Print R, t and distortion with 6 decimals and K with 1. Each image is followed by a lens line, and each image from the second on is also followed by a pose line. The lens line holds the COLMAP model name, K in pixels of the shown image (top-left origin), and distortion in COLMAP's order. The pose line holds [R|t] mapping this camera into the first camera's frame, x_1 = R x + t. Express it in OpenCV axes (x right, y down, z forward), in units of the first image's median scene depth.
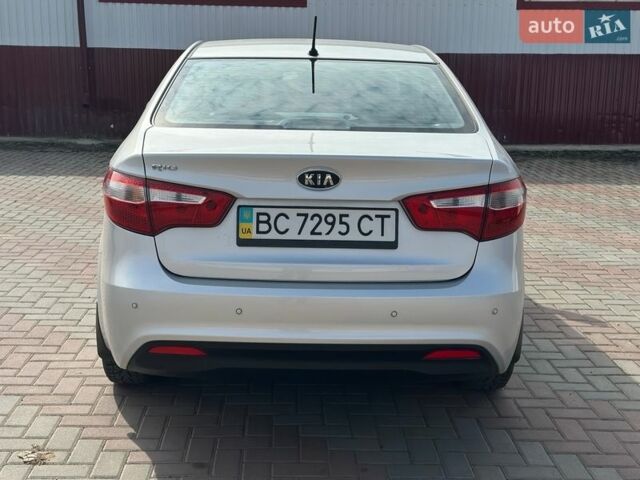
lens RADIAL K [[891.4, 0, 320.0], [0, 891.4, 240.0], [0, 0, 1]] dist [0.123895, -0.071095]
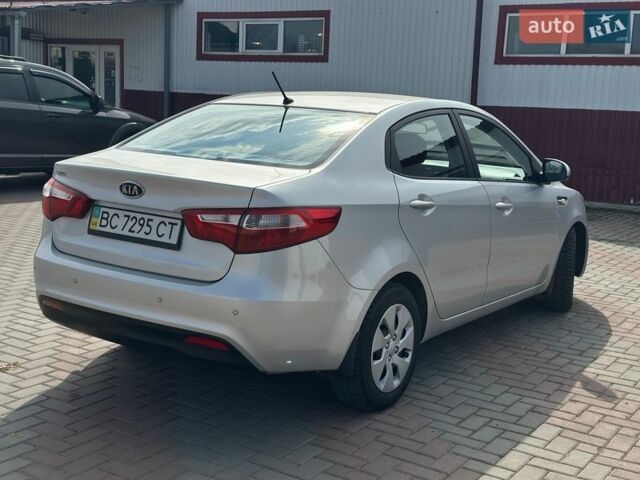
lens RADIAL K [[891.4, 0, 320.0], [0, 891.4, 240.0], [0, 0, 1]] dist [0.123895, -0.071095]
pose [[0.820817, 0.113880, -0.559724, 0.948217], [-0.150674, 0.988384, -0.019865, -0.009925], [0.550960, 0.100642, 0.828441, 0.061075]]
